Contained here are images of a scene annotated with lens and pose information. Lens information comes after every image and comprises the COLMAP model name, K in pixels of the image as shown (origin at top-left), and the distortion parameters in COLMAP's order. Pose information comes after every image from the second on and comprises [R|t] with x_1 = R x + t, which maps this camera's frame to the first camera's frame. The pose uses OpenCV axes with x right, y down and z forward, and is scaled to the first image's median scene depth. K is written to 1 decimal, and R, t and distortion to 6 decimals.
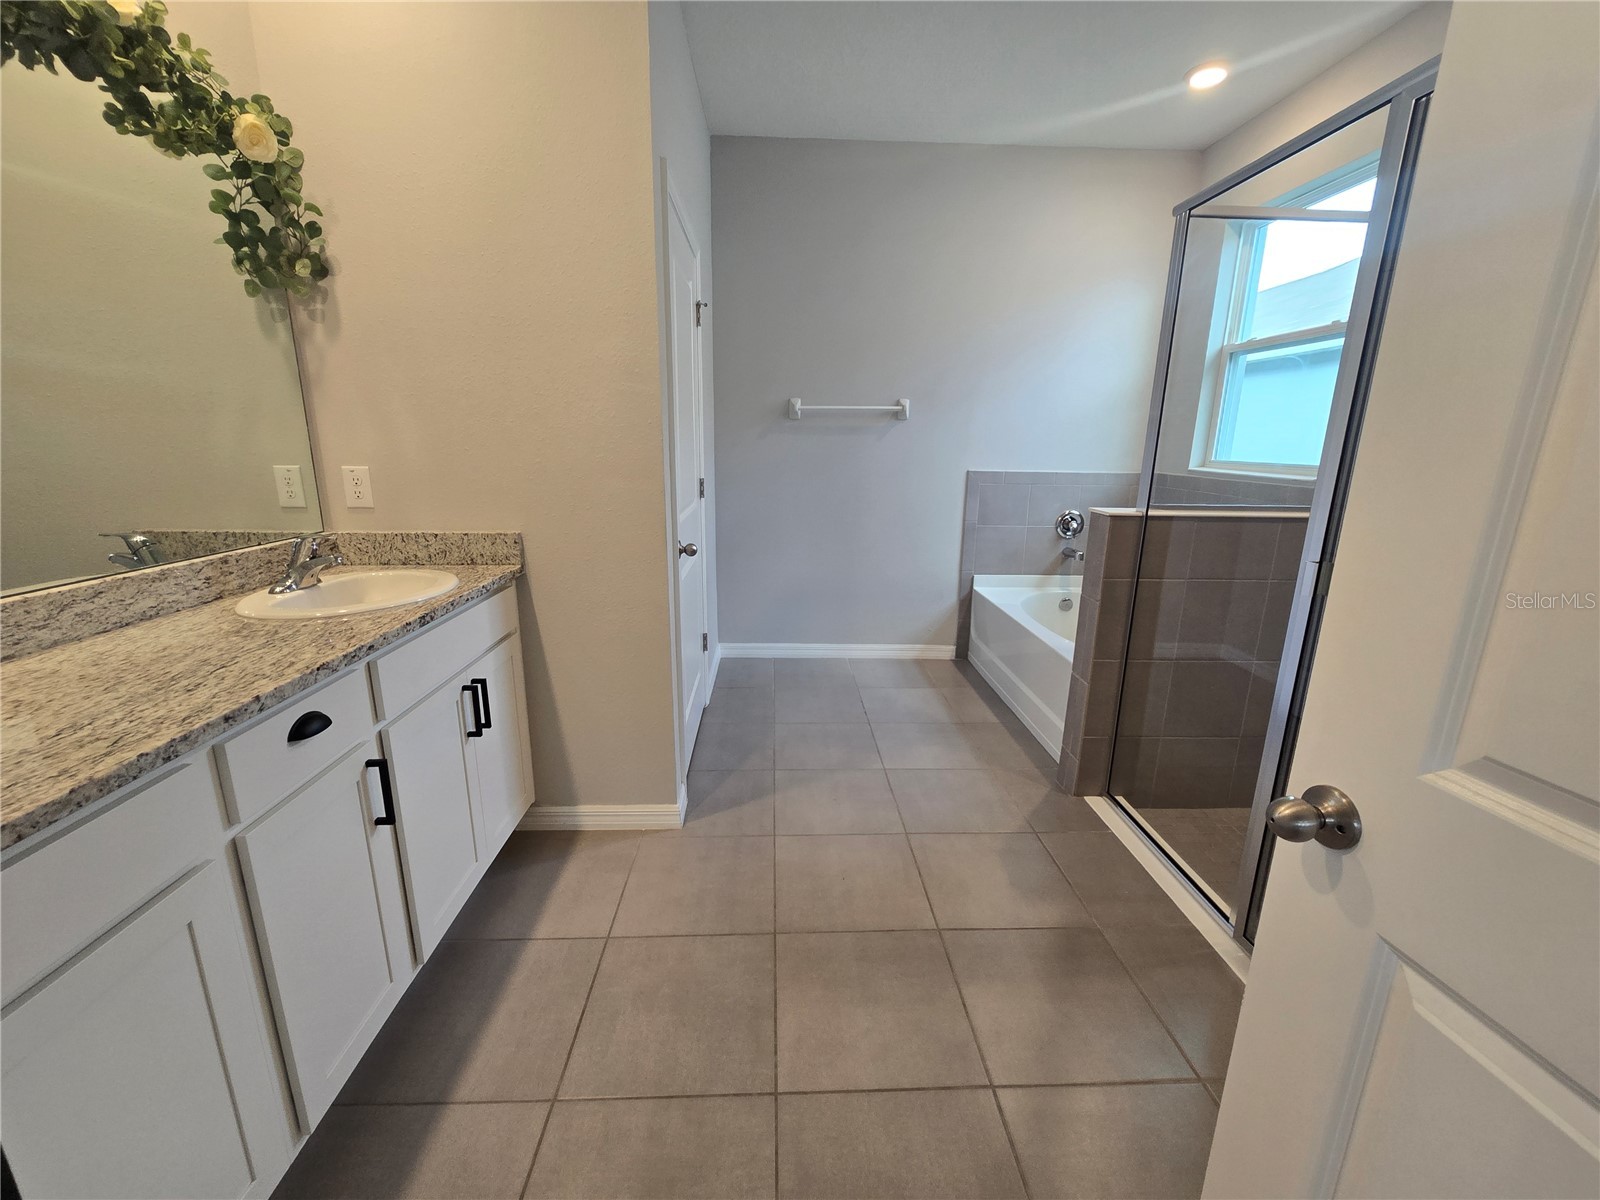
lens RADIAL K [[653.9, 0, 799.8], [0, 653.9, 597.0], [0, 0, 1]] dist [-0.000695, -0.000615]
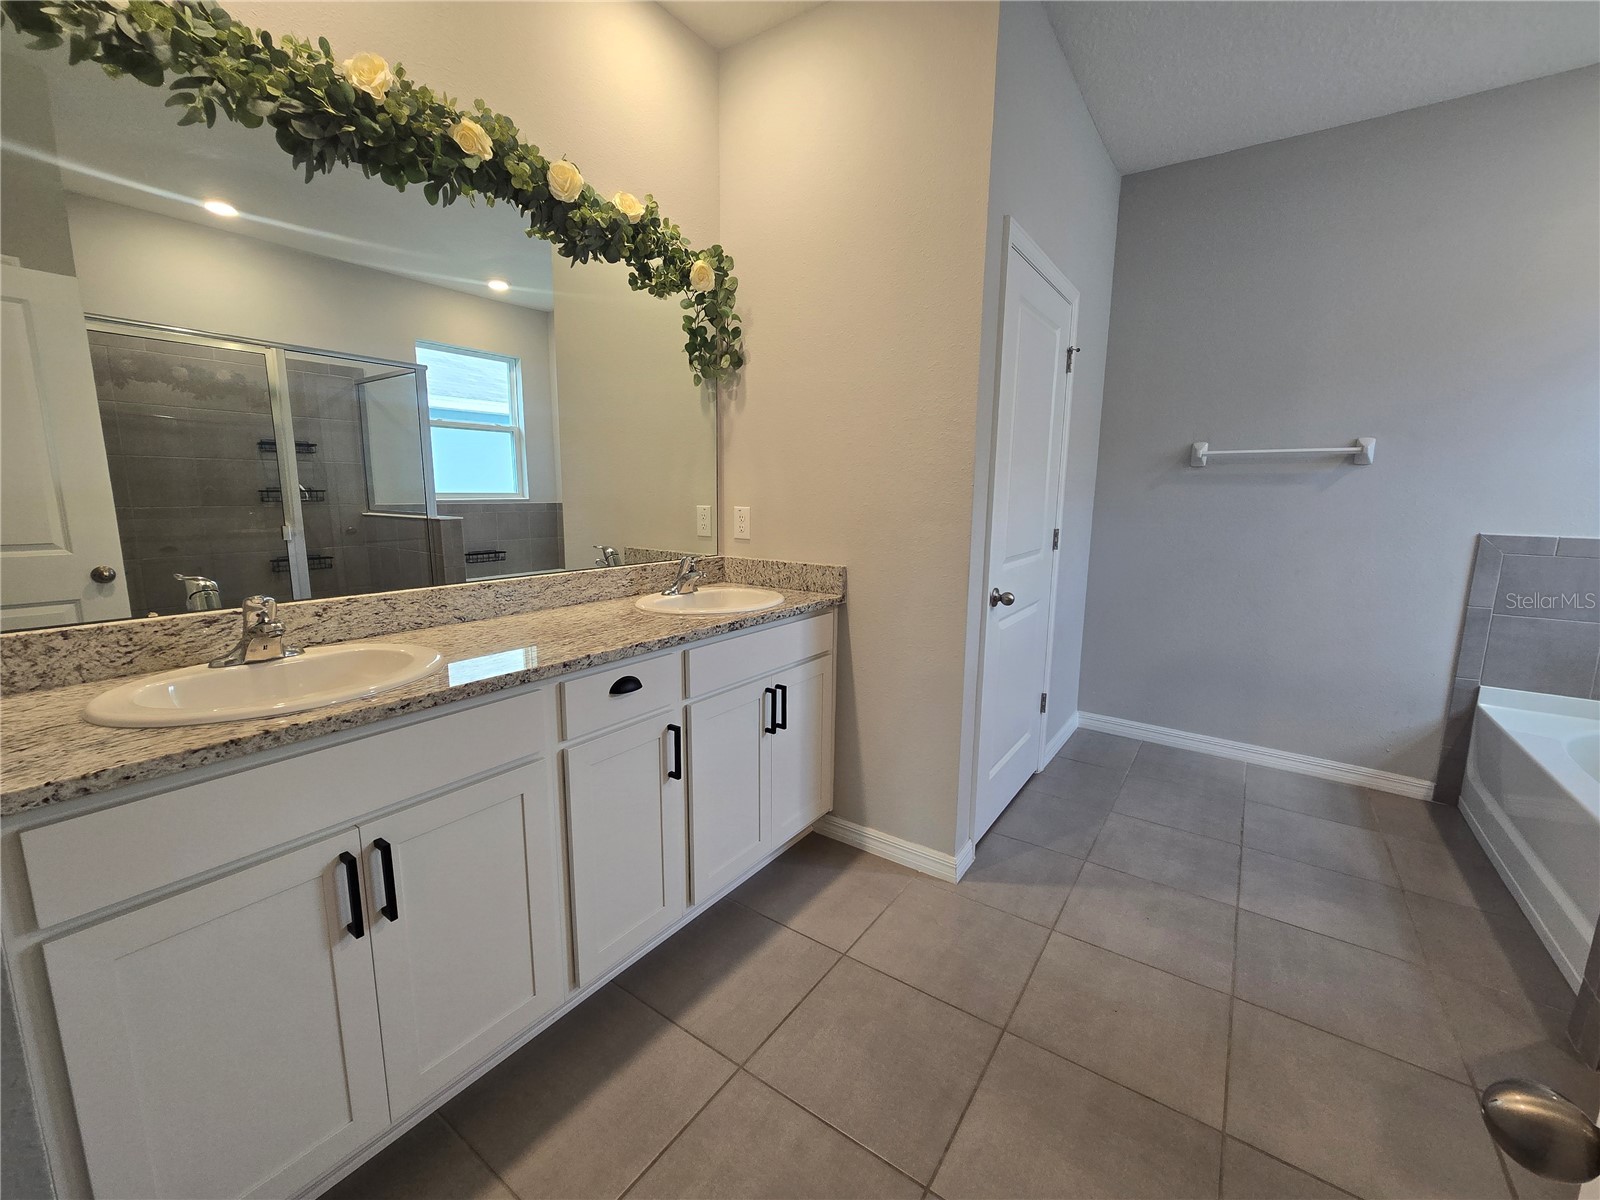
lens RADIAL K [[652.8, 0, 798.3], [0, 652.8, 595.6], [0, 0, 1]] dist [-0.002166, -0.000562]
pose [[0.796257, 0.095397, -0.597389, 0.202583], [-0.145613, 0.988679, -0.036206, 0.003944], [0.587172, 0.115817, 0.801134, 0.055304]]
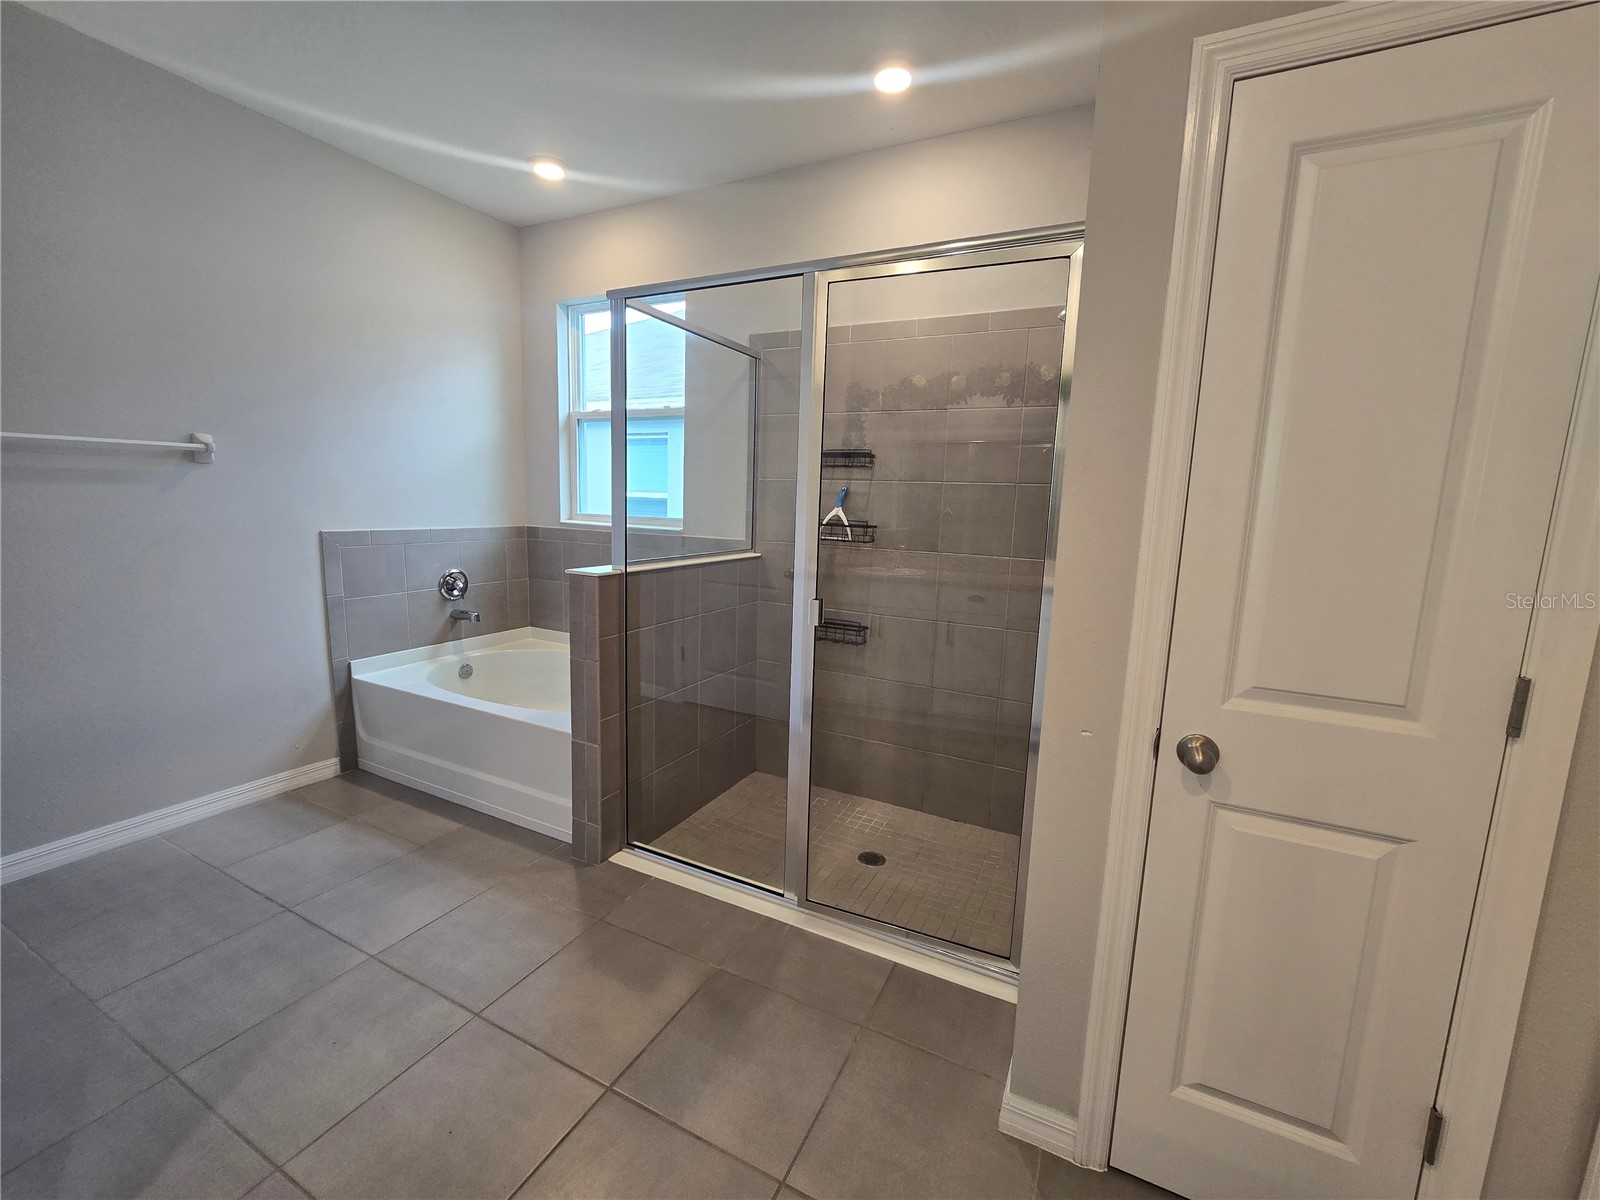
lens RADIAL K [[652.8, 0, 798.3], [0, 652.8, 595.6], [0, 0, 1]] dist [-0.002166, -0.000562]
pose [[0.484699, -0.126815, 0.865439, -0.298097], [0.182514, 0.982318, 0.041722, -0.095331], [-0.855427, 0.137732, 0.499273, 0.281566]]
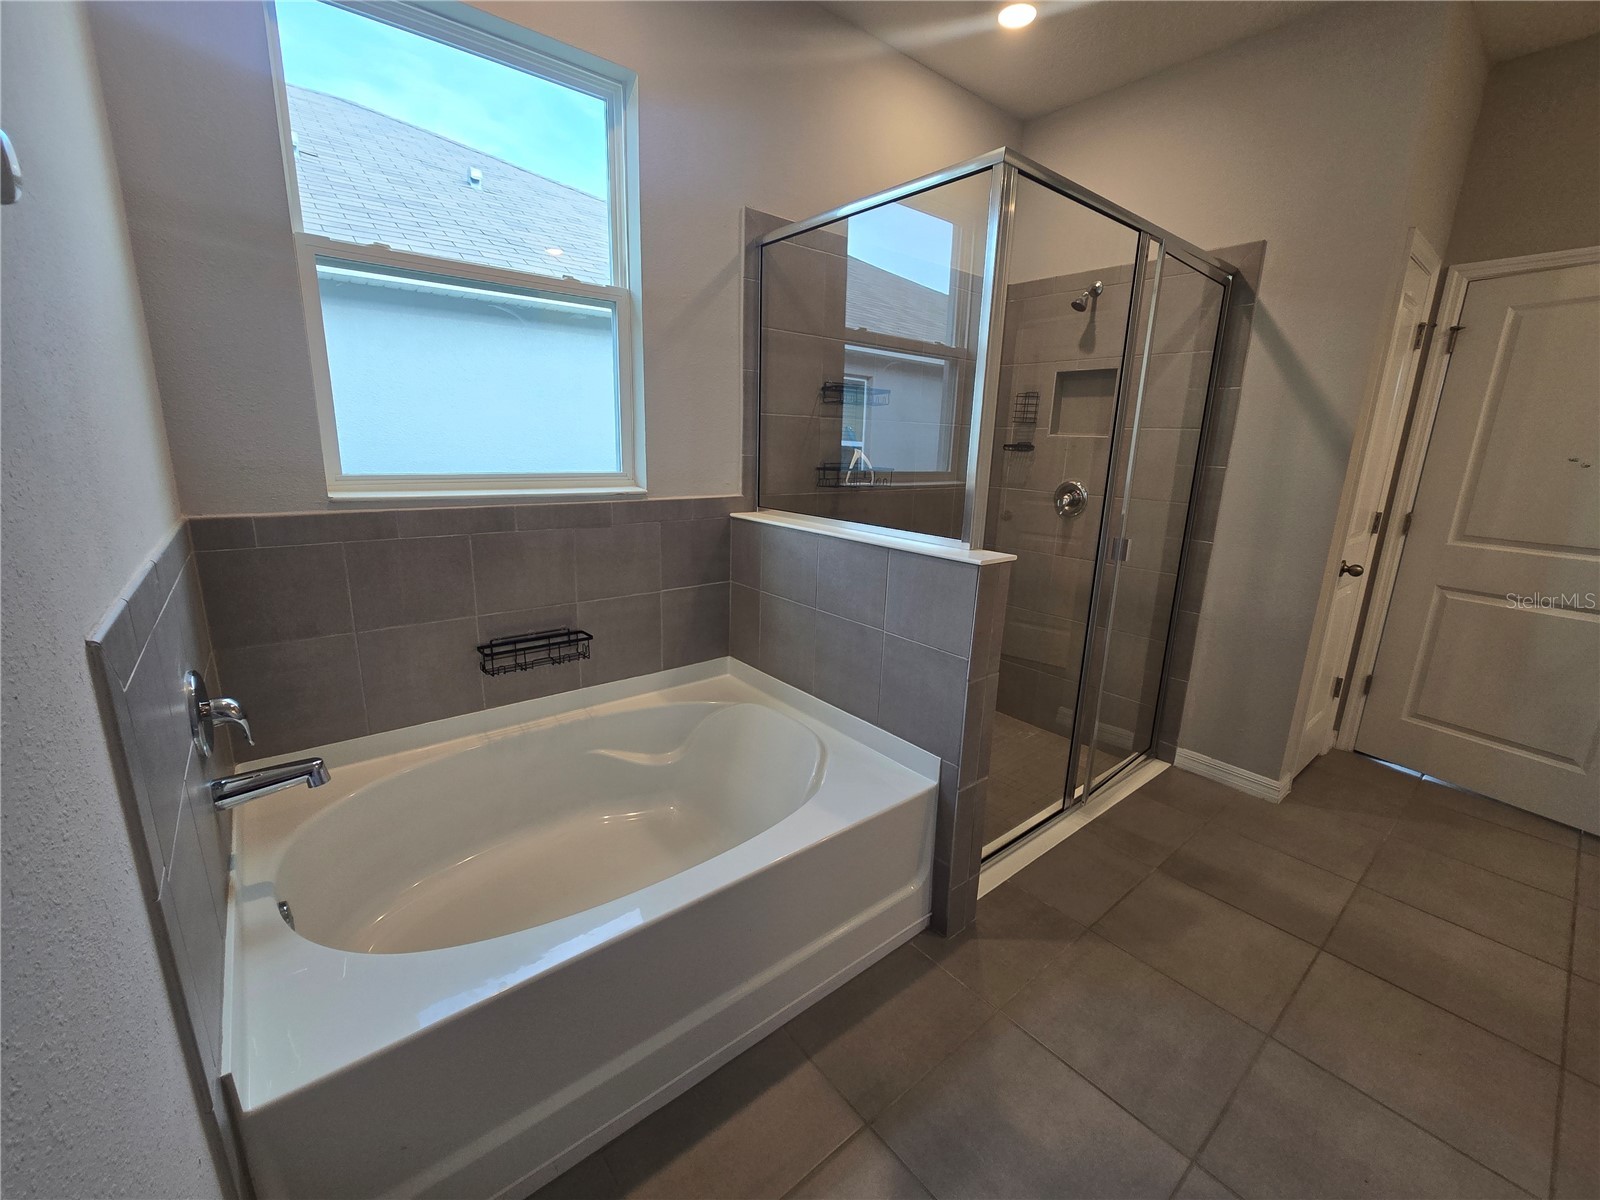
lens RADIAL K [[652.8, 0, 798.3], [0, 652.8, 595.6], [0, 0, 1]] dist [-0.002166, -0.000562]
pose [[-0.600924, -0.215026, 0.769841, 0.037867], [0.155049, 0.913483, 0.376176, -0.485841], [-0.784124, 0.345416, -0.515594, 1.901169]]
